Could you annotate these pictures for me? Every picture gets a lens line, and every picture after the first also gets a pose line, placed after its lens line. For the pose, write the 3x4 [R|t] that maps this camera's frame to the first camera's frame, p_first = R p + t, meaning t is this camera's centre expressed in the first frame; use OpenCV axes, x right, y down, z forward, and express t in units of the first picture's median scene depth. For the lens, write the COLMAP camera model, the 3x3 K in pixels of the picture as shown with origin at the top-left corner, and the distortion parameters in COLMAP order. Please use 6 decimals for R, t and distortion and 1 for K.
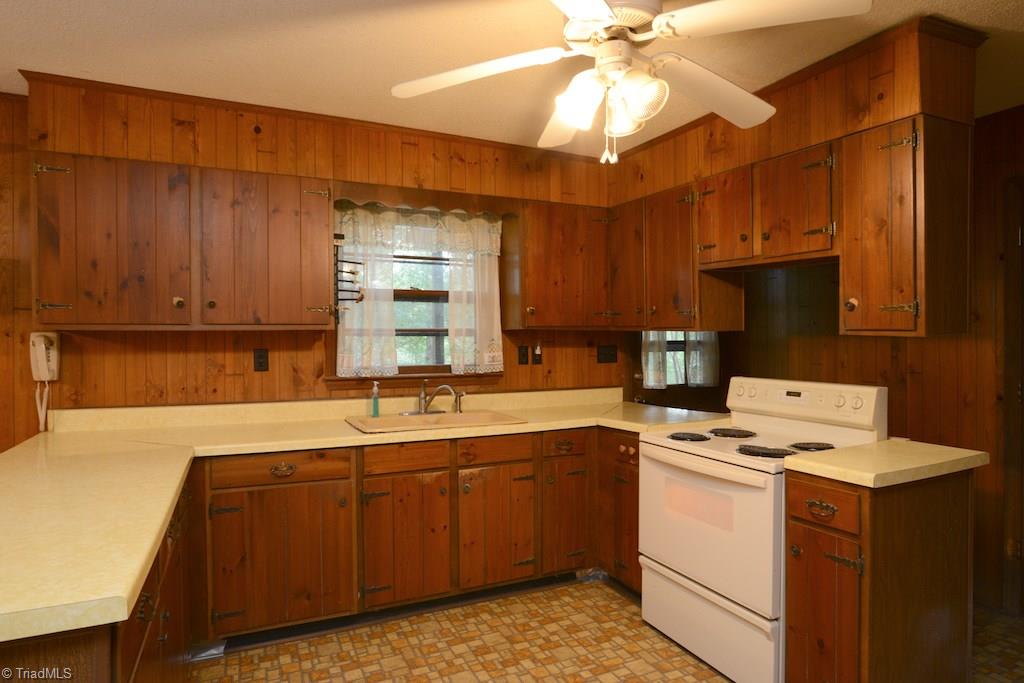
lens RADIAL K [[584.5, 0, 508.9], [0, 584.5, 342.0], [0, 0, 1]] dist [-0.039759, 0.015742]
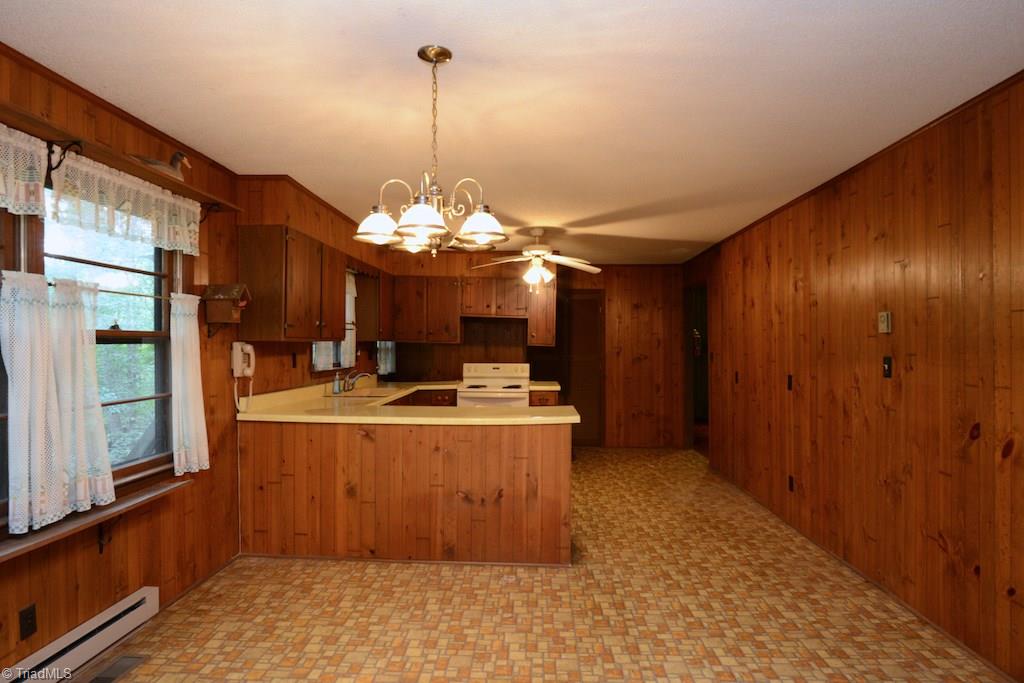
lens RADIAL K [[584.5, 0, 508.9], [0, 584.5, 339.1], [0, 0, 1]] dist [-0.039759, 0.015742]
pose [[0.467654, 0.010400, 0.883851, -1.573530], [0.000932, 0.999924, -0.012258, -0.006452], [-0.883911, 0.006556, 0.467609, -0.224167]]
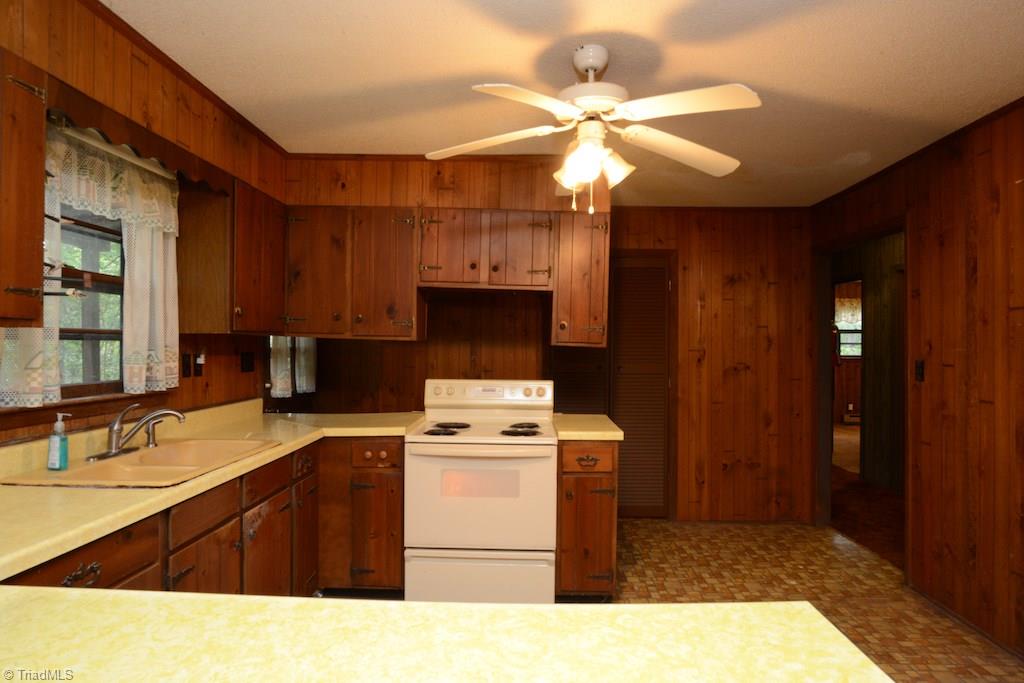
lens RADIAL K [[584.5, 0, 514.2], [0, 584.5, 342.2], [0, 0, 1]] dist [-0.039759, 0.015742]
pose [[0.454621, 0.011873, 0.890606, -0.593687], [-0.003751, 0.999928, -0.011416, -0.002230], [-0.890677, 0.001849, 0.454633, 0.312855]]
